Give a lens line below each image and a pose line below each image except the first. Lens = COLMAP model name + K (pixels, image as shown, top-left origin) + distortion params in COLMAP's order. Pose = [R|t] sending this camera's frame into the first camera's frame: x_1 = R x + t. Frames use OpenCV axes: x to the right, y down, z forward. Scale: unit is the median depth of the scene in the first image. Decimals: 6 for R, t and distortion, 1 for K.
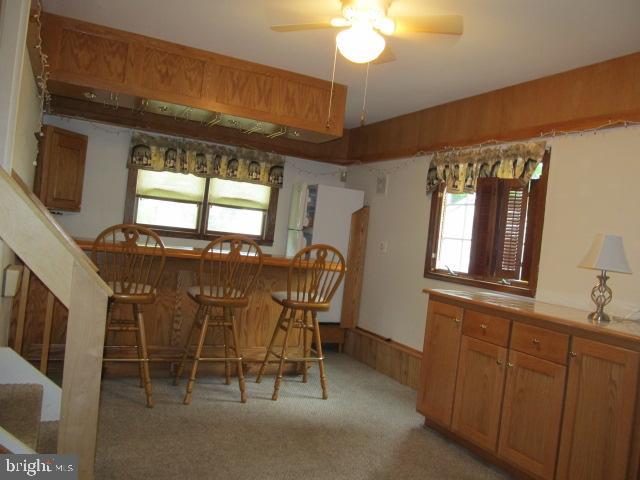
lens RADIAL K [[529.7, 0, 319.2], [0, 529.7, 240.0], [0, 0, 1]] dist [-0.059406, 0.021220]
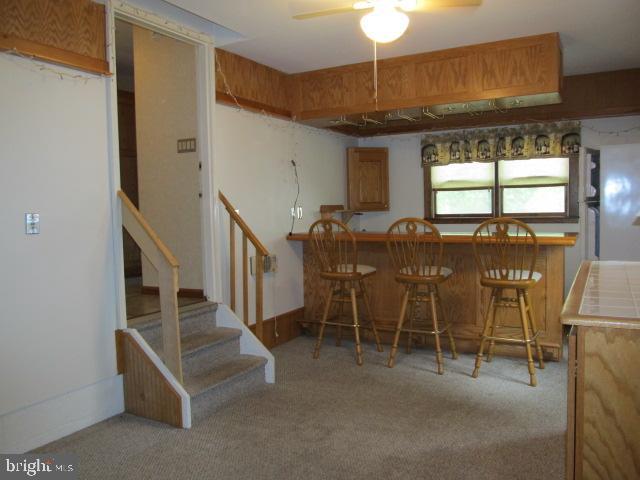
lens RADIAL K [[529.7, 0, 318.1], [0, 529.7, 239.2], [0, 0, 1]] dist [-0.059406, 0.021220]
pose [[0.567795, -0.070702, -0.820128, 0.437325], [0.075884, 0.996558, -0.033376, 0.039954], [0.819665, -0.043284, 0.571206, 0.150579]]
